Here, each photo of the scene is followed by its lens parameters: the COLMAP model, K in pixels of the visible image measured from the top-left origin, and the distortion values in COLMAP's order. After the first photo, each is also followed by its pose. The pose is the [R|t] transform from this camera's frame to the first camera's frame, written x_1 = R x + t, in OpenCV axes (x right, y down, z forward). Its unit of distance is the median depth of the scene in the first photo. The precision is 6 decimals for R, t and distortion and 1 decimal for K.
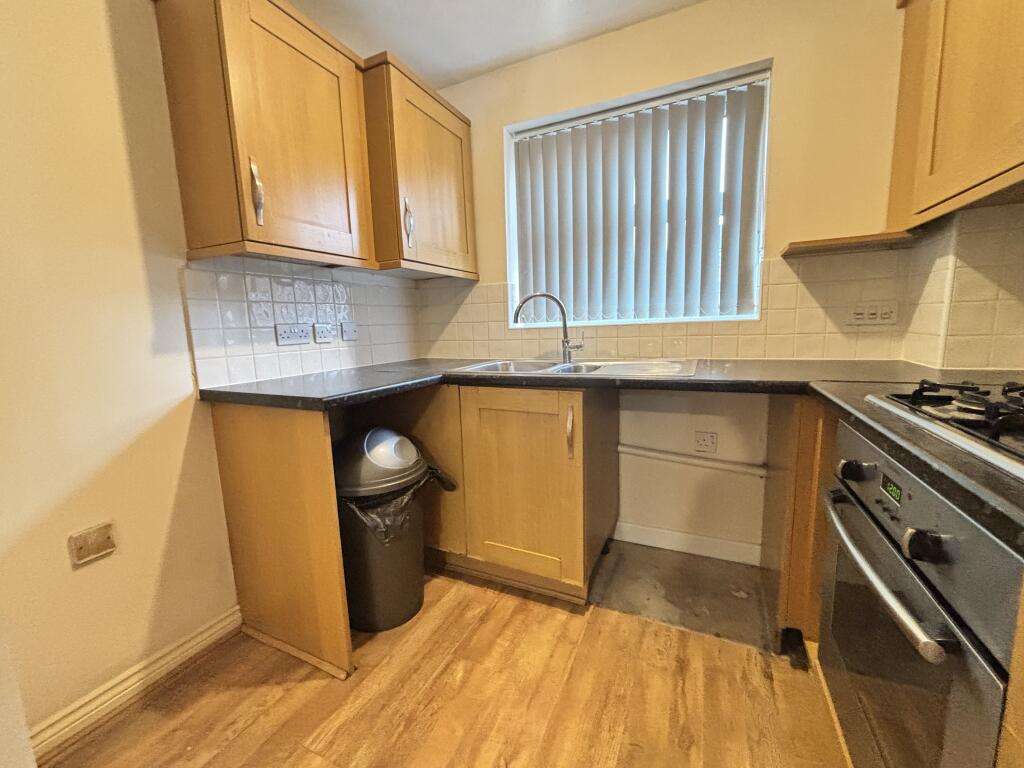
lens RADIAL K [[415.3, 0, 512.6], [0, 415.3, 385.0], [0, 0, 1]] dist [-0.003099, 0.001081]
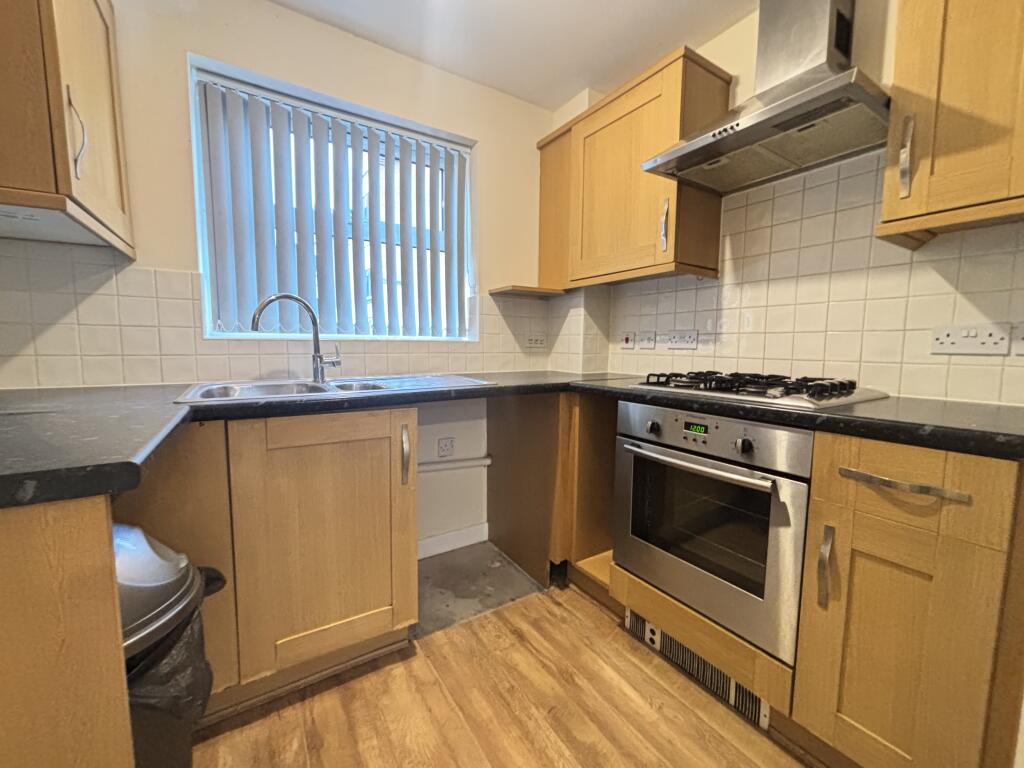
lens RADIAL K [[415.3, 0, 515.6], [0, 415.3, 382.7], [0, 0, 1]] dist [-0.003099, 0.001081]
pose [[0.522124, -0.041119, 0.851878, -0.456892], [0.097046, 0.995214, -0.011443, -0.006867], [-0.847330, 0.088646, 0.523615, 0.281275]]
